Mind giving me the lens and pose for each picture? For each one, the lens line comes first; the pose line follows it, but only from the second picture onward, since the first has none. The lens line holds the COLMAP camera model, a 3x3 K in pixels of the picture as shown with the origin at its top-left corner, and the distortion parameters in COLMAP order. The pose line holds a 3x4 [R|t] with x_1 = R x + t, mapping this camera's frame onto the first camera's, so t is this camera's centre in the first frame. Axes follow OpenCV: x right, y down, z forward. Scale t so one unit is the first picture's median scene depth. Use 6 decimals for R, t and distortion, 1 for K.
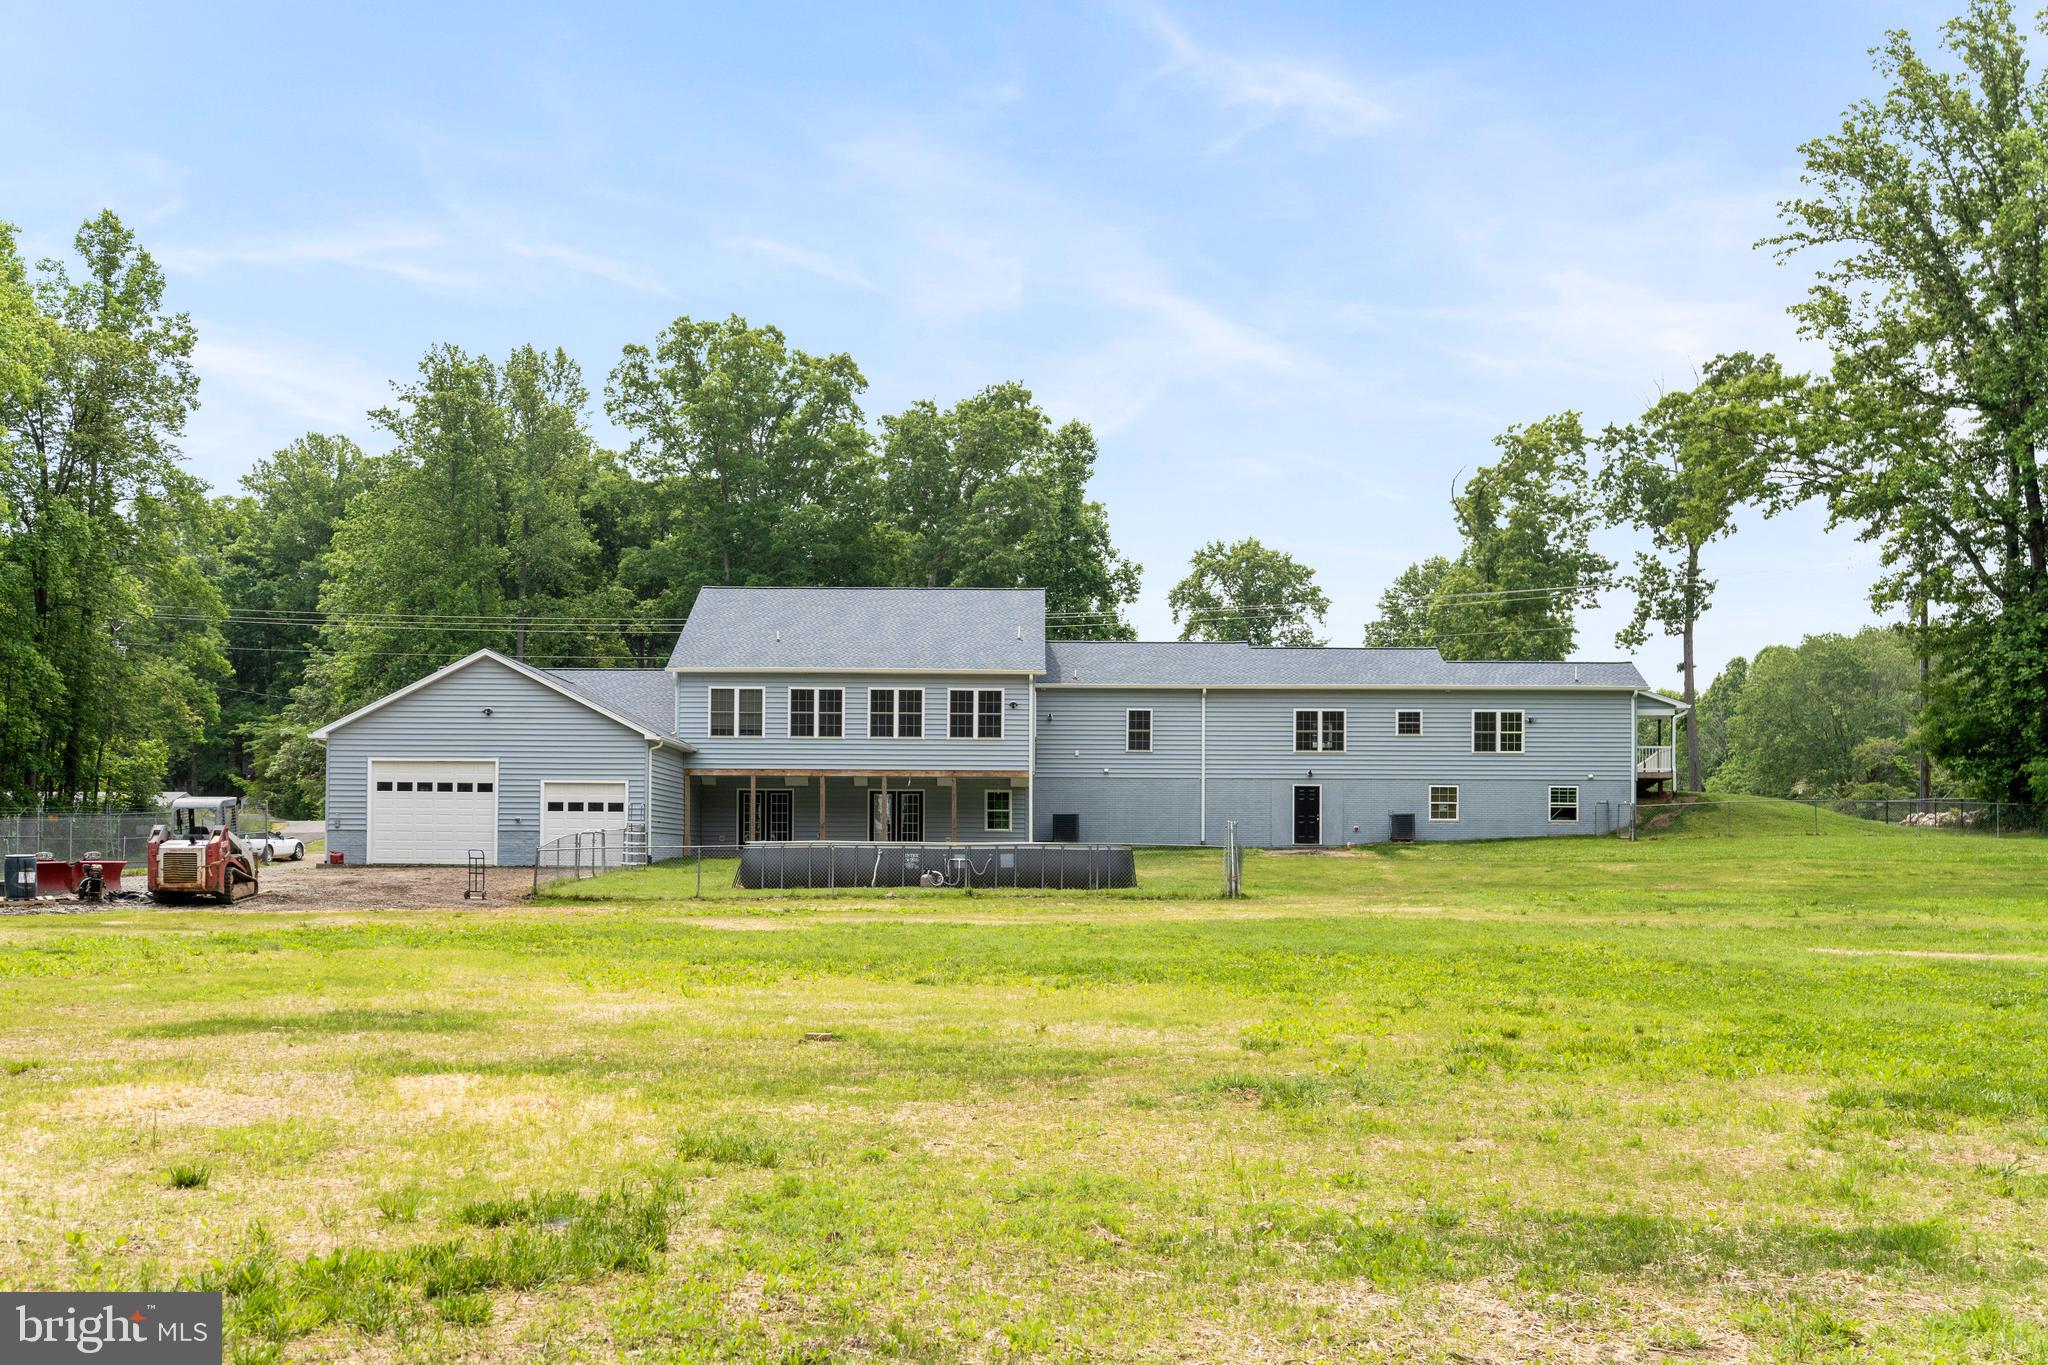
lens RADIAL K [[2098.6, 0, 1024.0], [0, 2098.6, 682.5], [0, 0, 1]] dist [-0.007176, -0.003859]
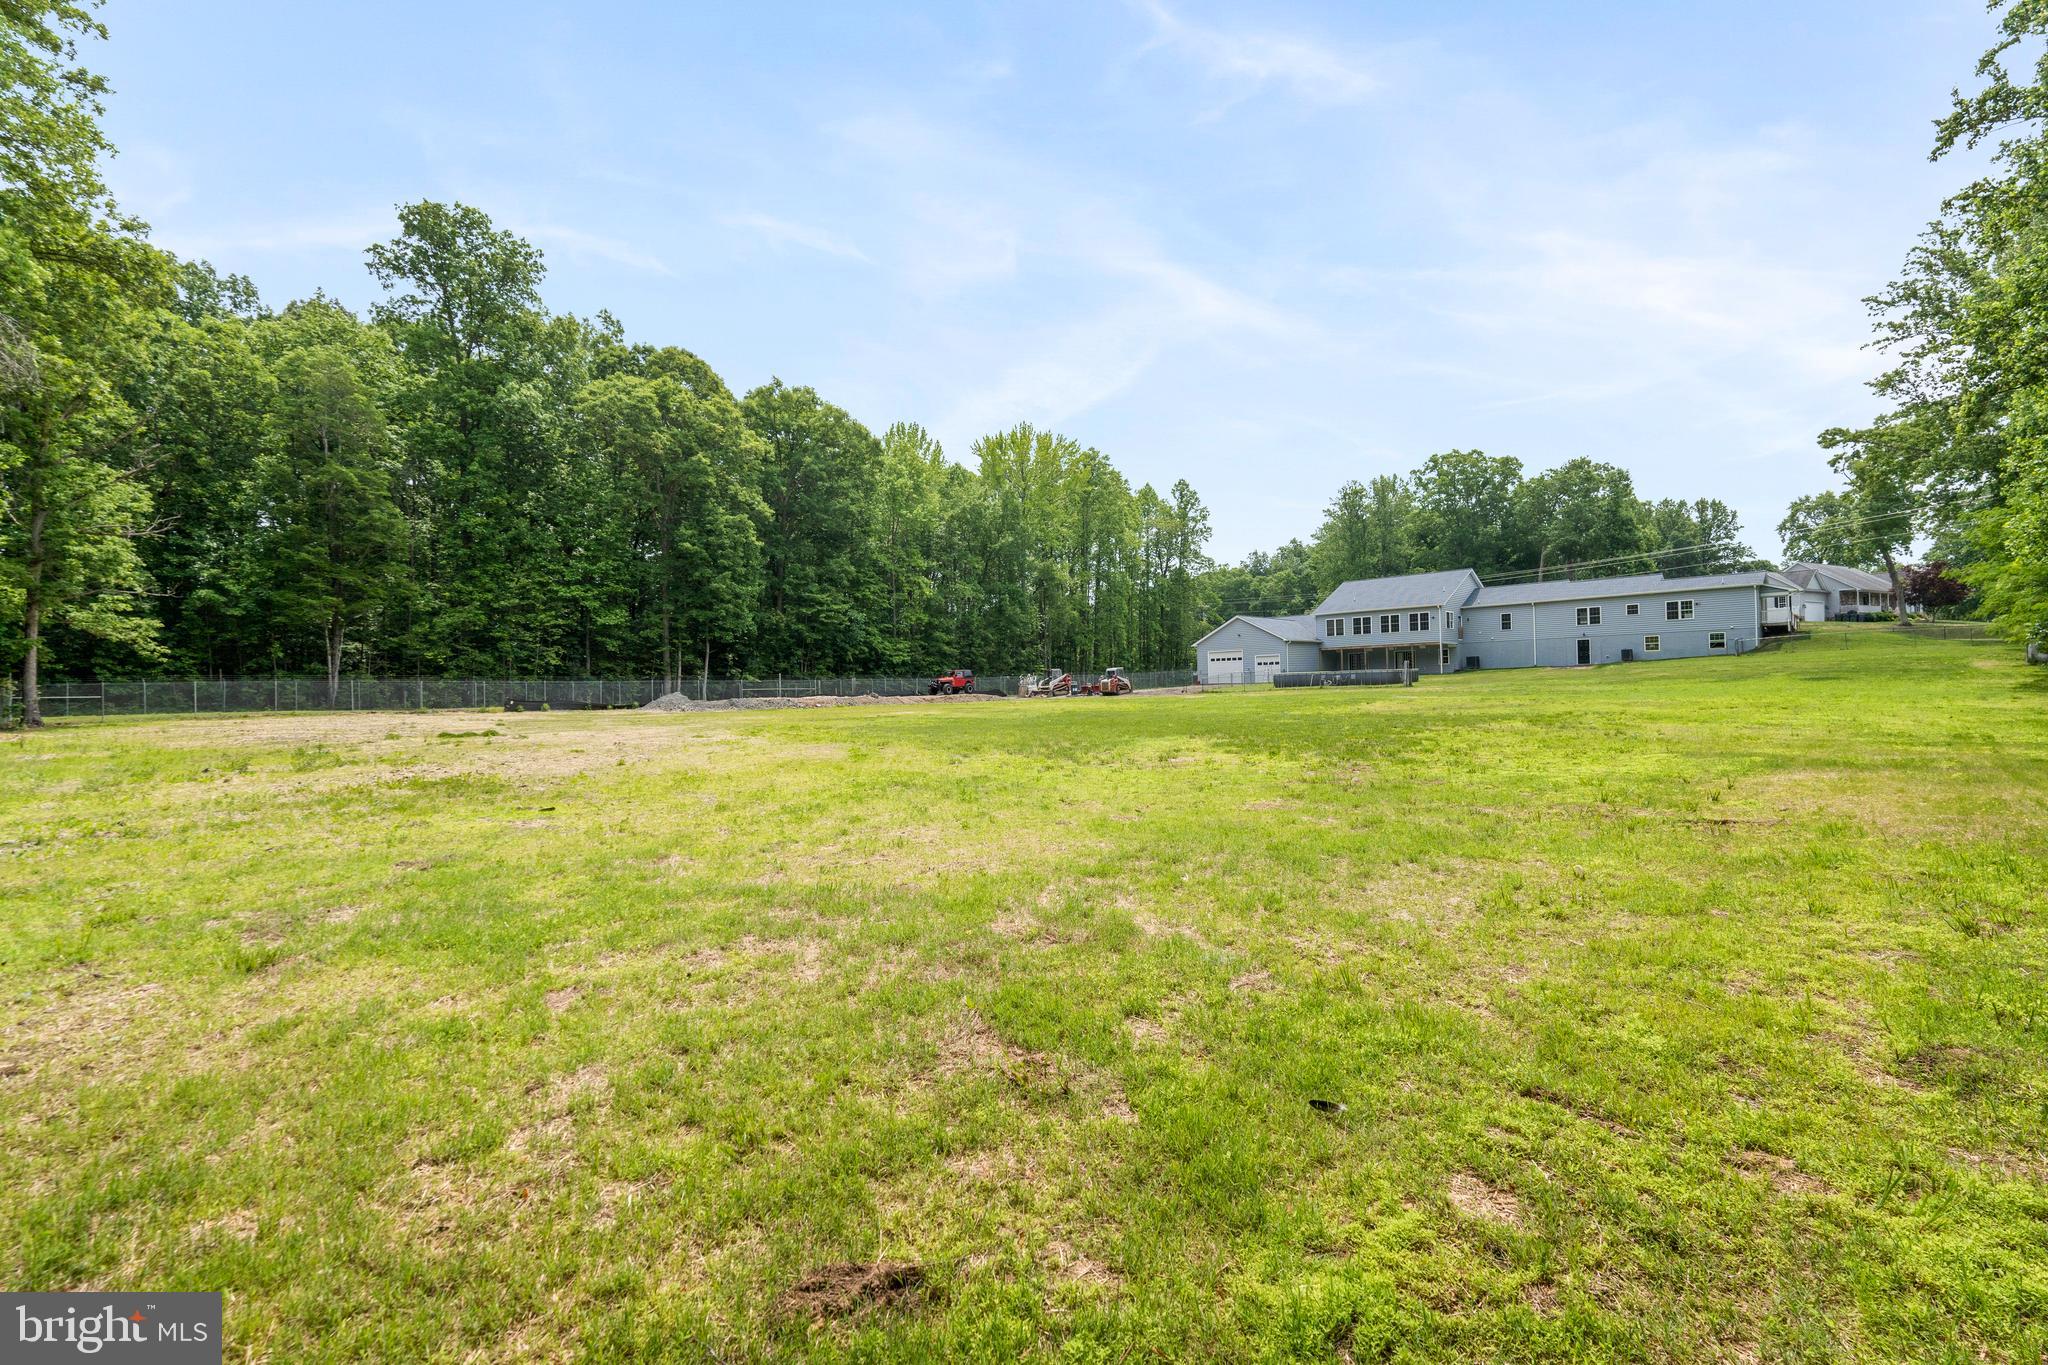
lens RADIAL K [[903.4, 0, 1024.0], [0, 903.4, 682.5], [0, 0, 1]] dist [-0.001534, -0.000850]
pose [[0.712313, -0.028335, -0.701290, 0.401485], [0.089308, 0.994722, 0.050521, -0.010996], [0.696157, -0.098618, 0.711084, -0.180896]]
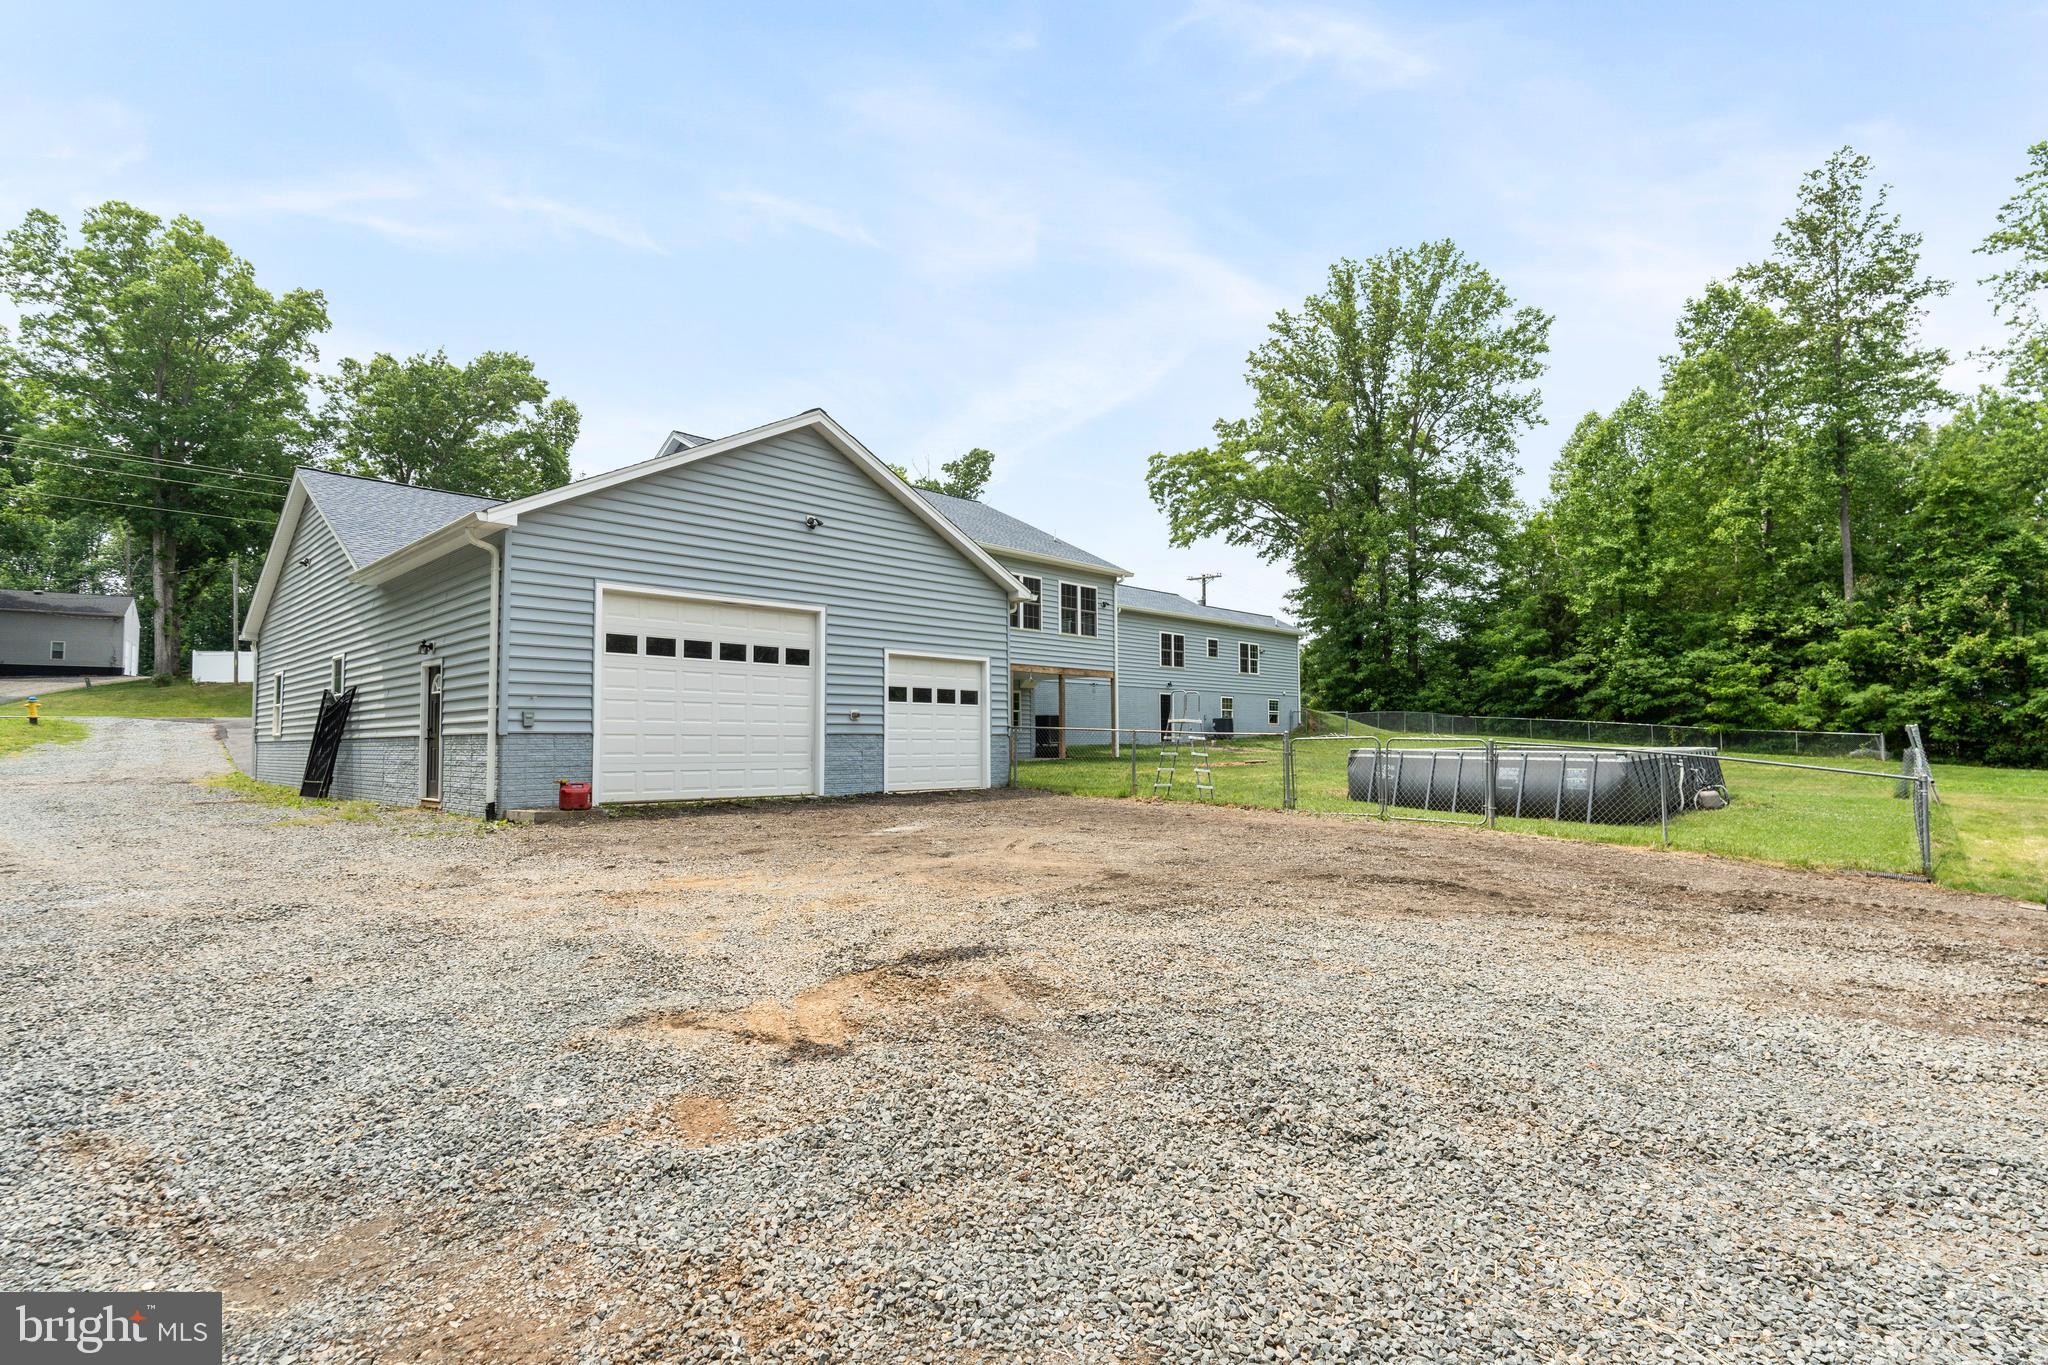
lens RADIAL K [[1001.8, 0, 1024.0], [0, 1001.8, 682.5], [0, 0, 1]] dist [-0.003699, -0.001076]
pose [[0.695622, 0.034897, 0.717560, -0.344640], [-0.054167, 0.998524, 0.003949, 0.044498], [-0.716363, -0.041615, 0.696485, 0.651001]]
